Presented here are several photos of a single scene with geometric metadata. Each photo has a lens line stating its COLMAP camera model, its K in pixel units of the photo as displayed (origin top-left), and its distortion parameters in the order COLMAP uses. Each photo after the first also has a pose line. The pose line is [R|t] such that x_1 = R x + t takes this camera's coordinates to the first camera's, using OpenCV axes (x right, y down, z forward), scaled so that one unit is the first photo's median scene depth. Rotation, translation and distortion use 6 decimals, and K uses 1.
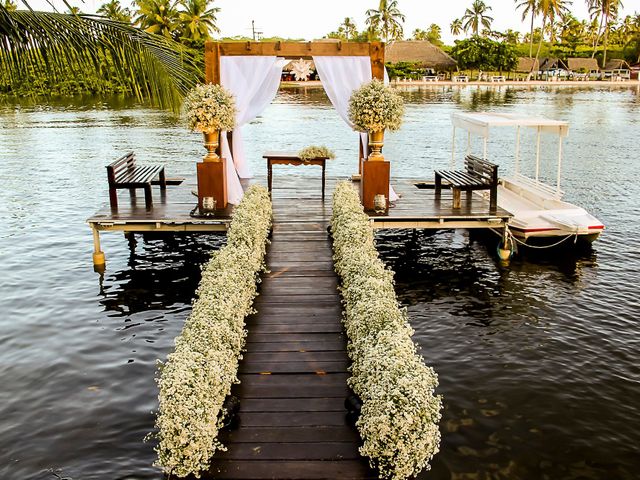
lens RADIAL K [[661.8, 0, 309.0], [0, 661.8, 240.4], [0, 0, 1]] dist [-0.119328, 0.025837]
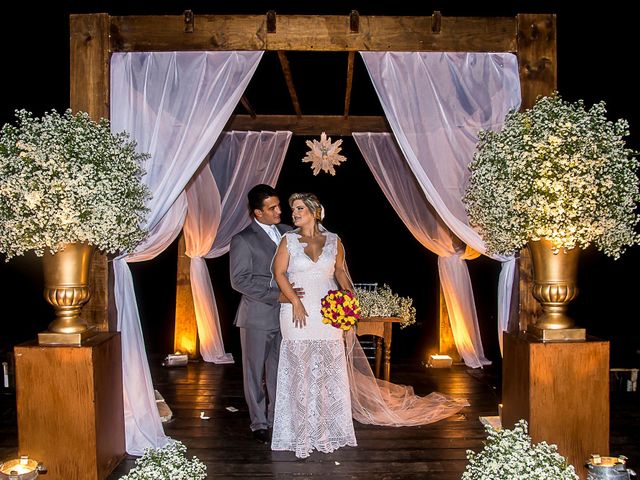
lens RADIAL K [[556.3, 0, 304.9], [0, 556.3, 244.7], [0, 0, 1]] dist [-0.069007, 0.010214]
pose [[0.999627, -0.003137, -0.027127, -0.017711], [-0.003624, 0.969354, -0.245643, -0.095998], [0.027066, 0.245650, 0.968981, 0.695546]]
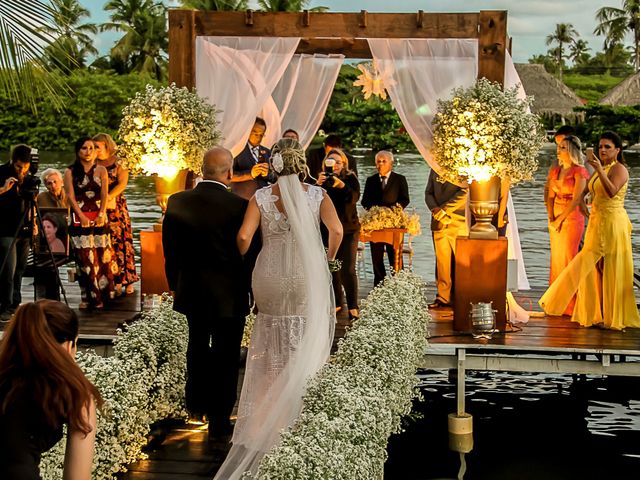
lens RADIAL K [[1222.4, 0, 320.6], [0, 1222.4, 251.5], [0, 0, 1]] dist [0.223415, 0.060717]
pose [[0.987928, 0.031743, -0.151627, 0.118309], [-0.055249, 0.986614, -0.153430, 0.040230], [0.144727, 0.159955, 0.976457, 0.051732]]
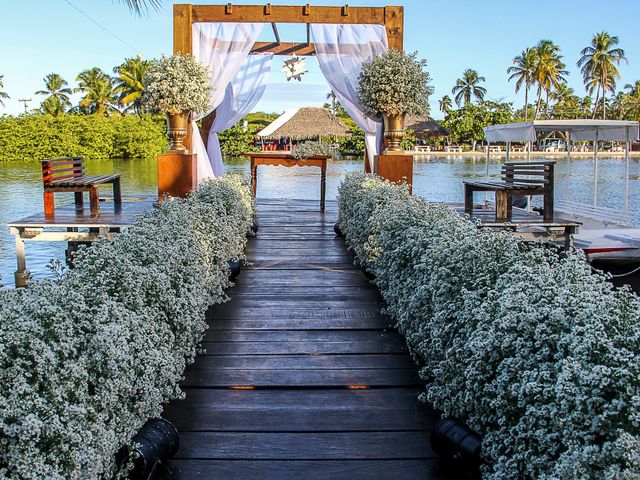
lens RADIAL K [[673.1, 0, 284.7], [0, 673.1, 249.9], [0, 0, 1]] dist [-0.145719, 0.081398]
pose [[0.999906, 0.008878, -0.010454, -0.014674], [-0.010062, 0.992812, -0.119260, 0.076591], [0.009320, 0.119354, 0.992808, 0.240815]]
